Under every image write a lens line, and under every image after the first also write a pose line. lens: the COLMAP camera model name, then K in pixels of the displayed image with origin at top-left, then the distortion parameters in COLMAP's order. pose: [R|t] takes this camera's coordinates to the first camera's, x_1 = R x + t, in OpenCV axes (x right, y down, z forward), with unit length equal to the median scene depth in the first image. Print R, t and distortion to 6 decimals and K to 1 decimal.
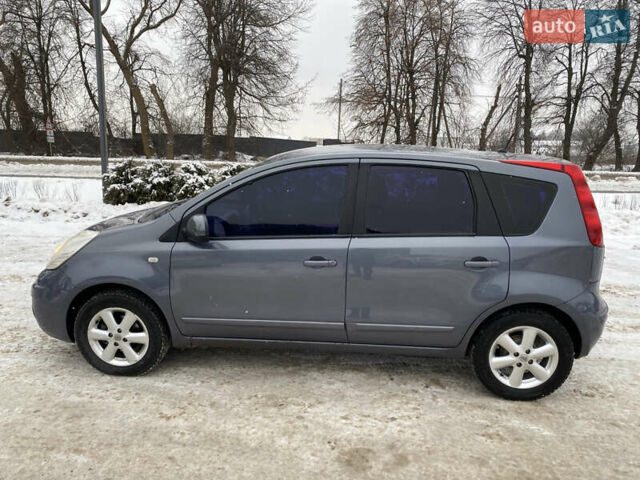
lens RADIAL K [[481.5, 0, 321.5], [0, 481.5, 243.3], [0, 0, 1]] dist [0.007380, 0.005271]
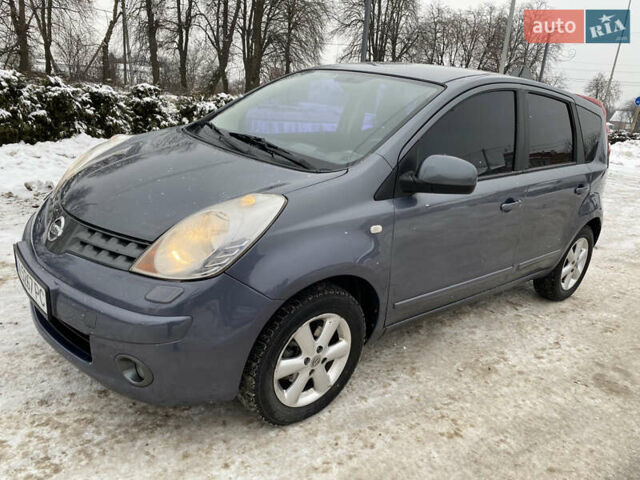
lens RADIAL K [[481.5, 0, 321.5], [0, 481.5, 243.3], [0, 0, 1]] dist [0.007380, 0.005271]
pose [[0.705085, -0.165225, 0.689606, -0.275655], [0.061482, 0.983059, 0.172672, -0.020510], [-0.706453, -0.079350, 0.703298, 0.192006]]
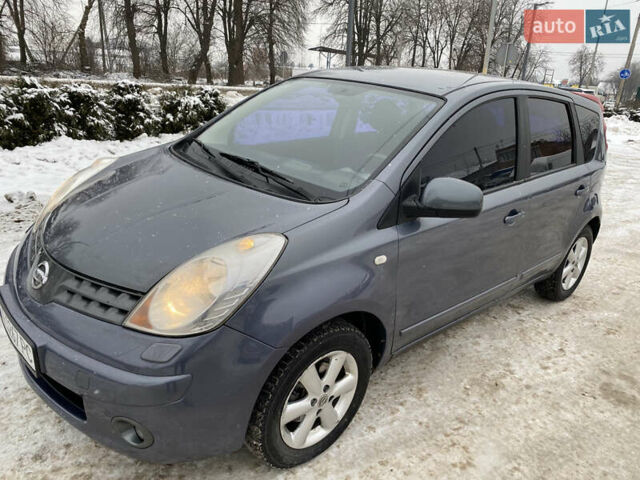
lens RADIAL K [[482.0, 0, 325.6], [0, 482.0, 241.0], [0, 0, 1]] dist [0.009966, -0.001549]
pose [[0.678661, -0.215092, 0.702250, -0.267882], [0.093546, 0.973683, 0.207825, -0.040496], [-0.728470, -0.075350, 0.680921, 0.203911]]
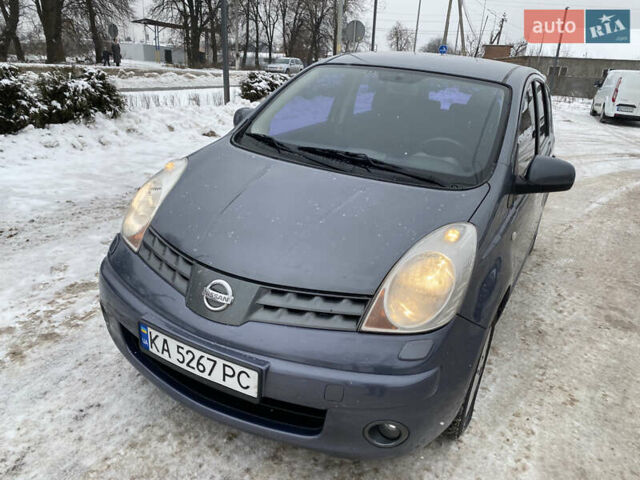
lens RADIAL K [[485.1, 0, 320.0], [0, 485.1, 240.0], [0, 0, 1]] dist [0.004678, 0.008786]
pose [[0.412292, -0.310909, 0.856359, -0.341383], [0.129812, 0.950425, 0.282563, -0.061689], [-0.901756, -0.005333, 0.432213, 0.306696]]
